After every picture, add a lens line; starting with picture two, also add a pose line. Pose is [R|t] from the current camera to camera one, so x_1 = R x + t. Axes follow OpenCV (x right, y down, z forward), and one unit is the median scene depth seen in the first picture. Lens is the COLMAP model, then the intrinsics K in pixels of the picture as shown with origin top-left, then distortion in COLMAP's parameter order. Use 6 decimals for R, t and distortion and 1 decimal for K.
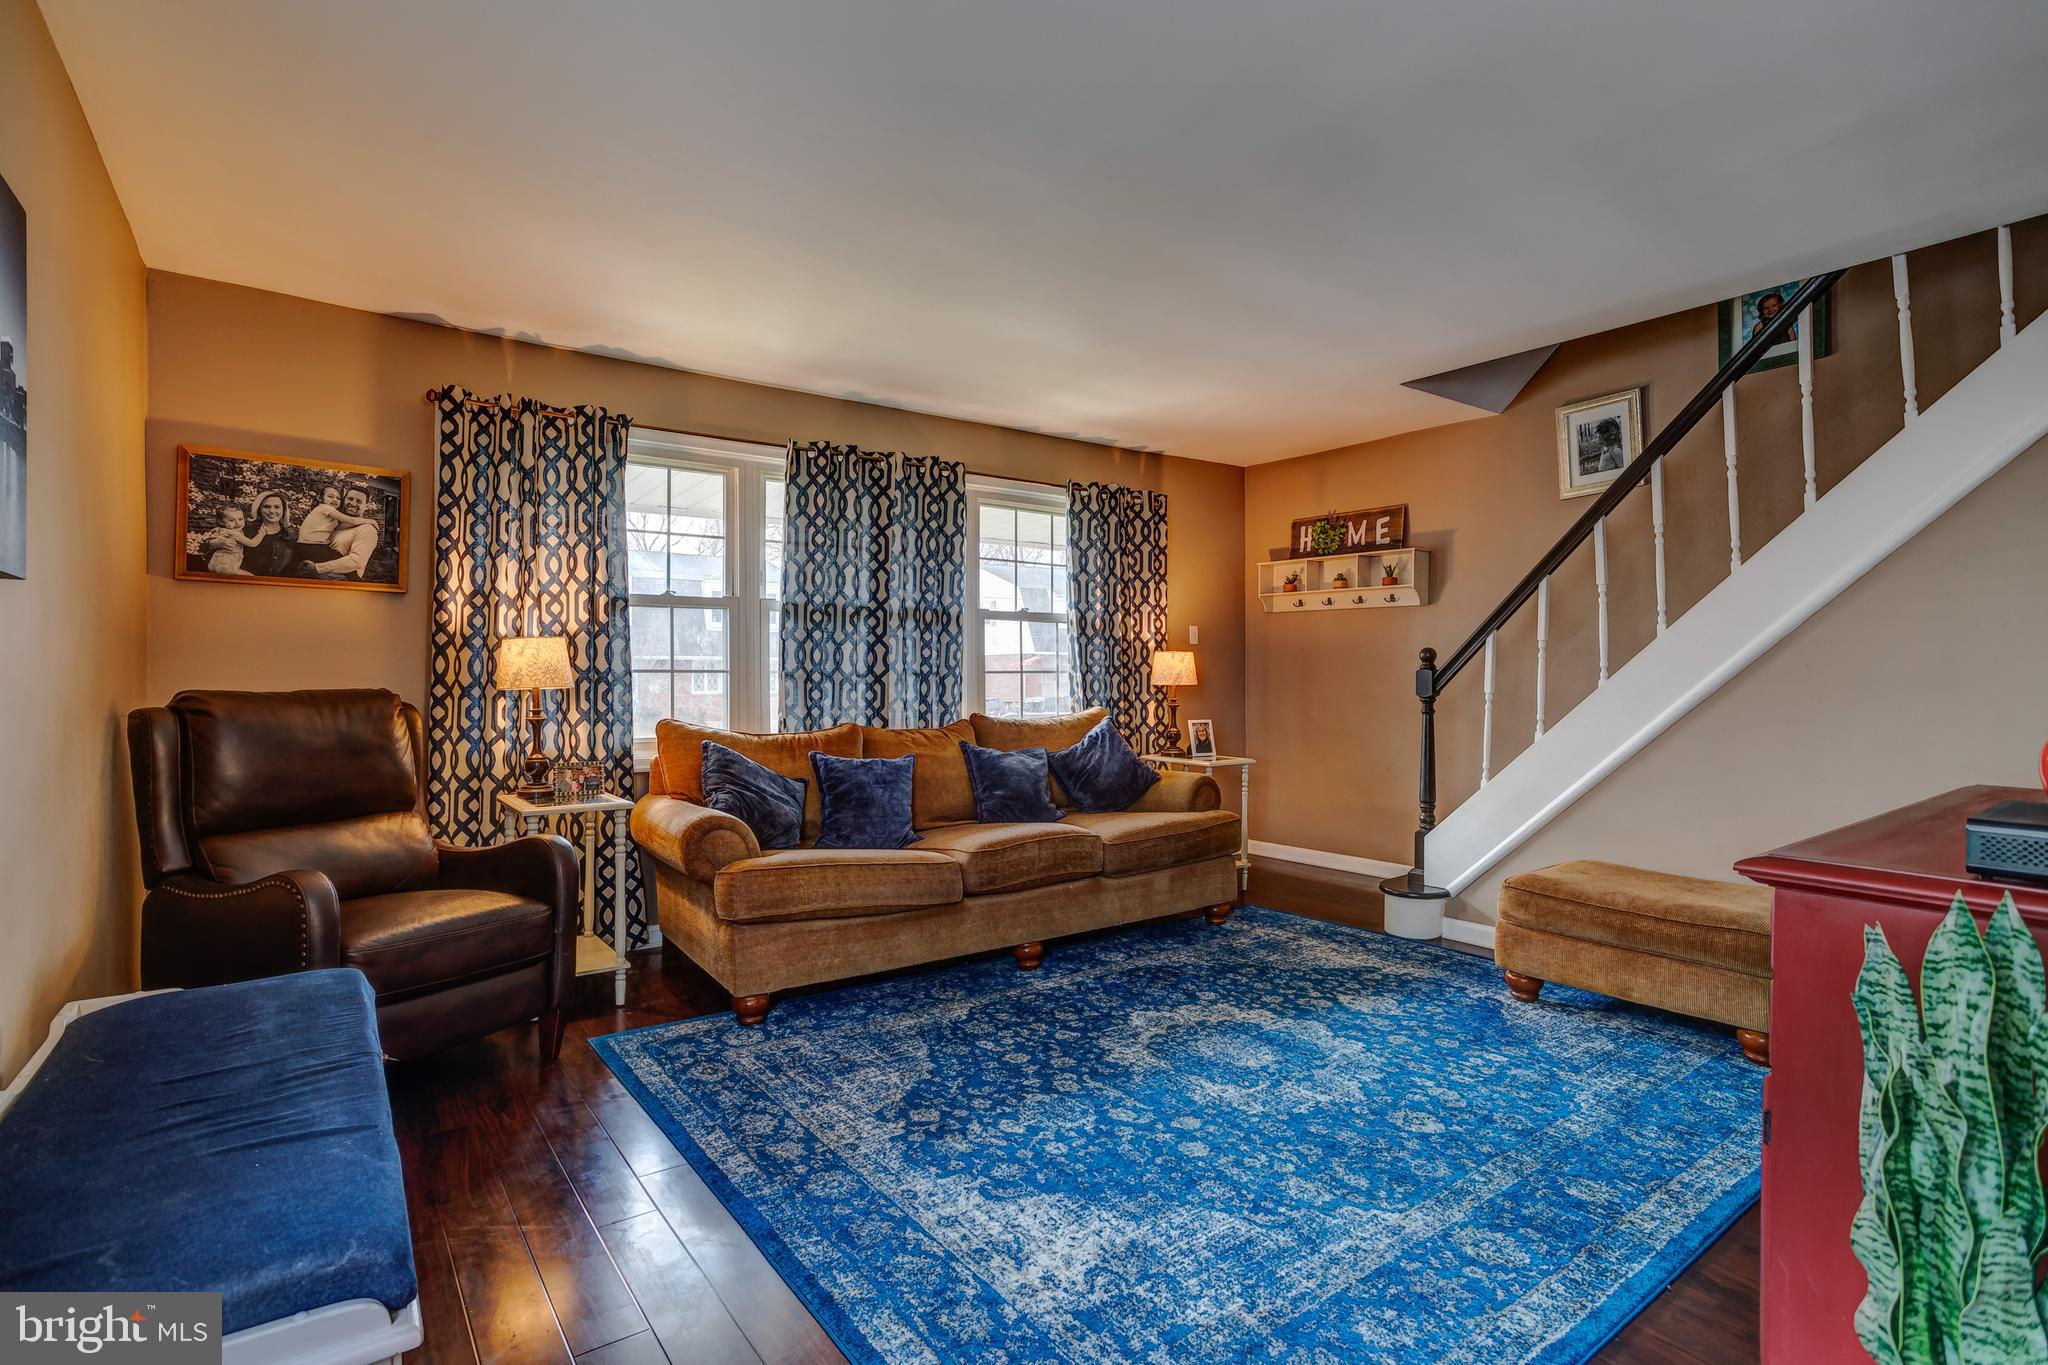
lens RADIAL K [[977.0, 0, 1012.5], [0, 977.0, 681.1], [0, 0, 1]] dist [-0.056908, 0.037140]
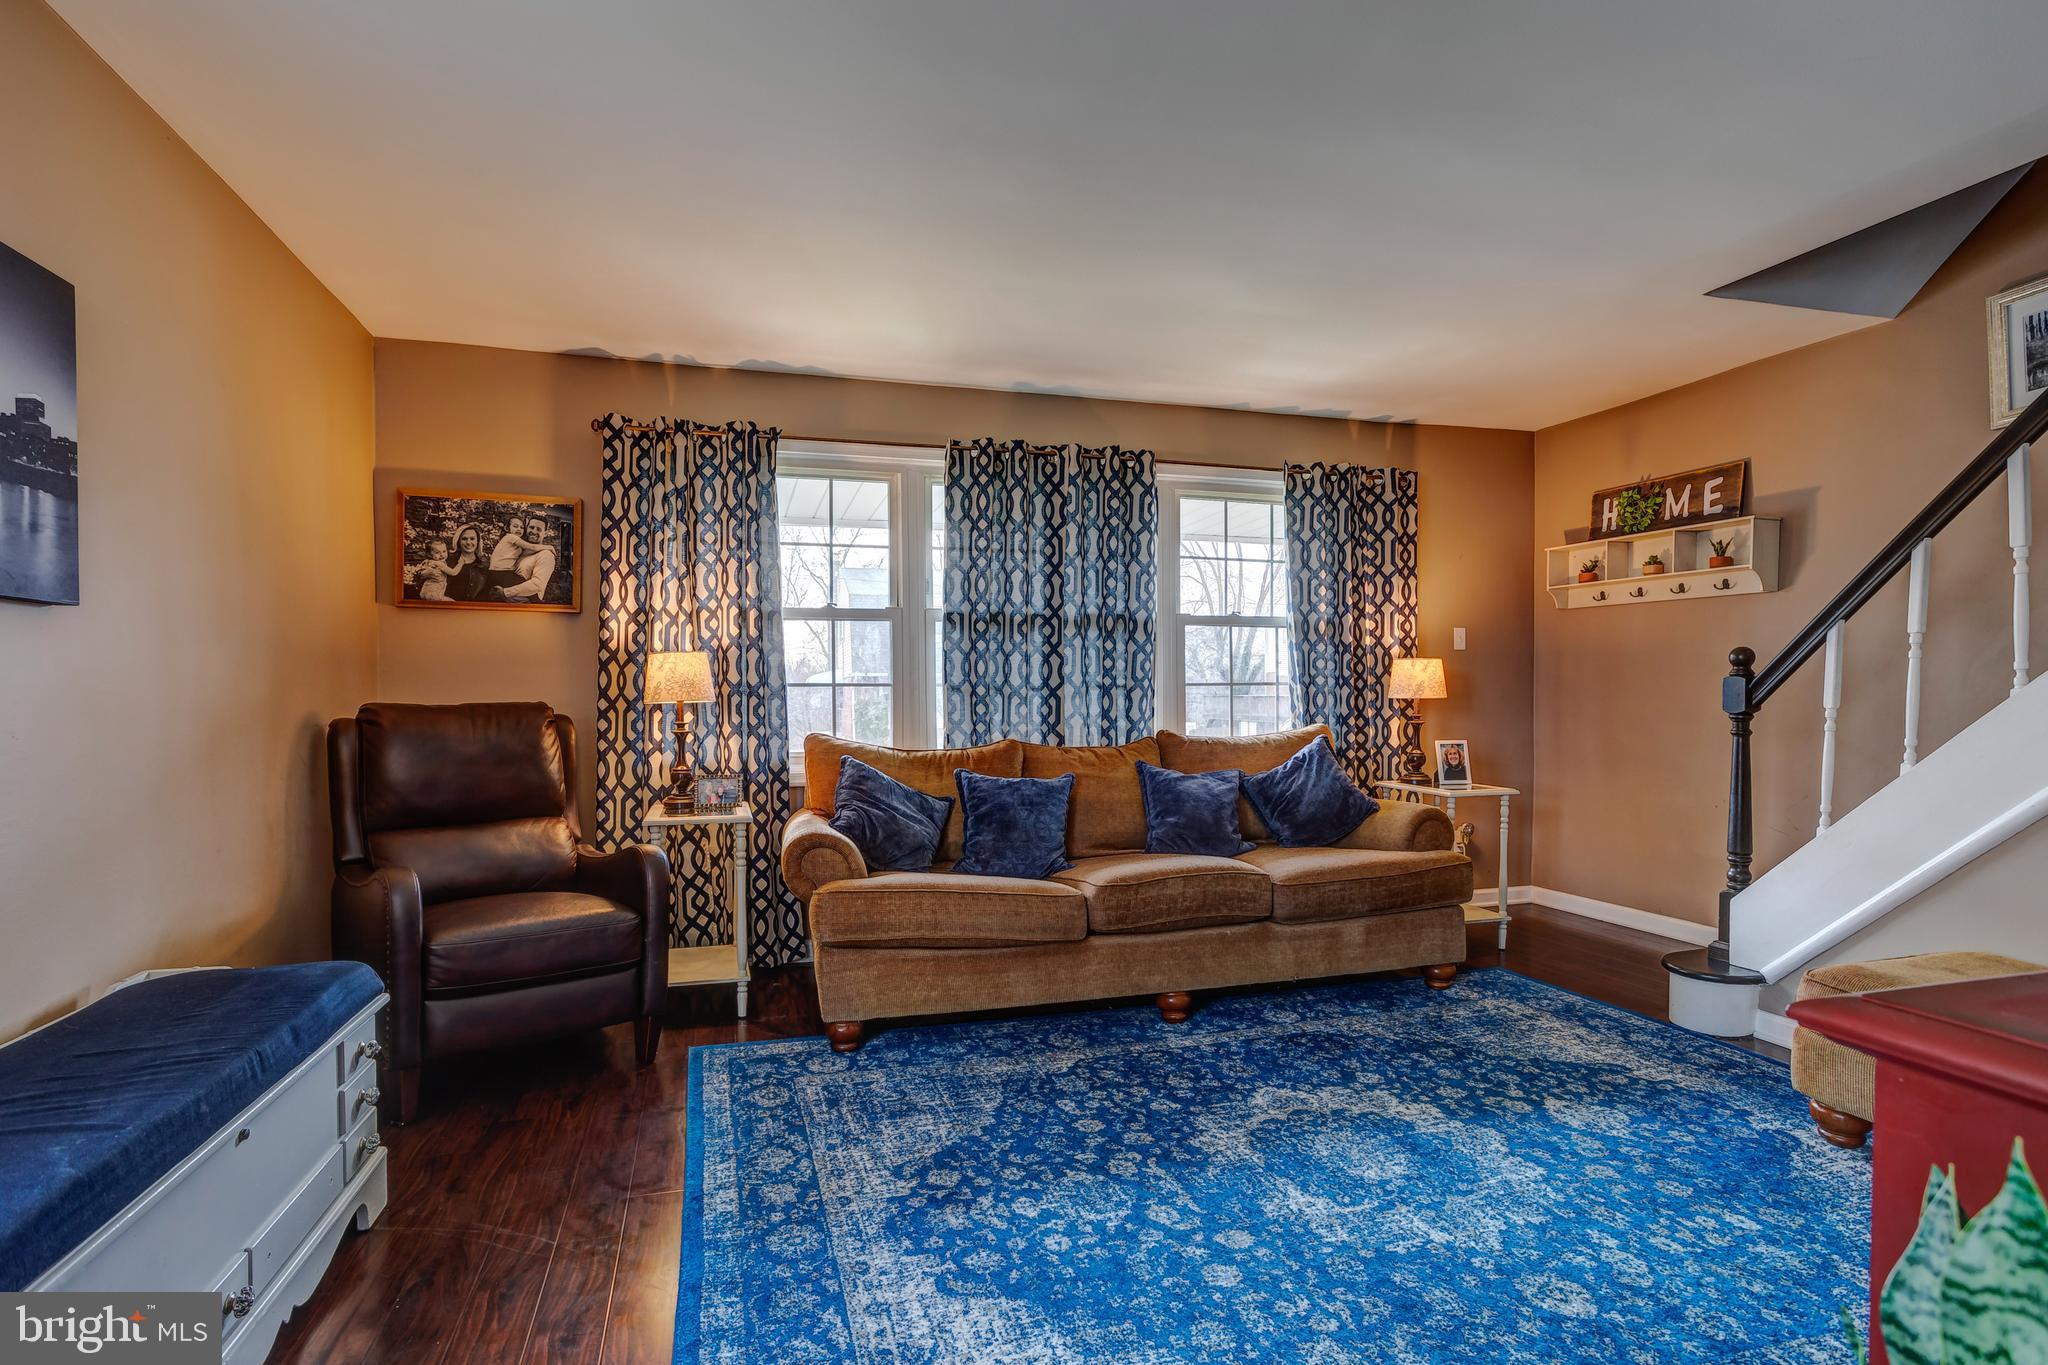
lens RADIAL K [[1004.6, 0, 1016.5], [0, 1004.6, 720.8], [0, 0, 1]] dist [-0.057001, 0.041062]
pose [[0.941096, 0.004654, -0.338107, 0.194008], [0.002751, 0.999767, 0.021419, 0.005712], [0.338128, -0.021088, 0.940864, 0.116999]]
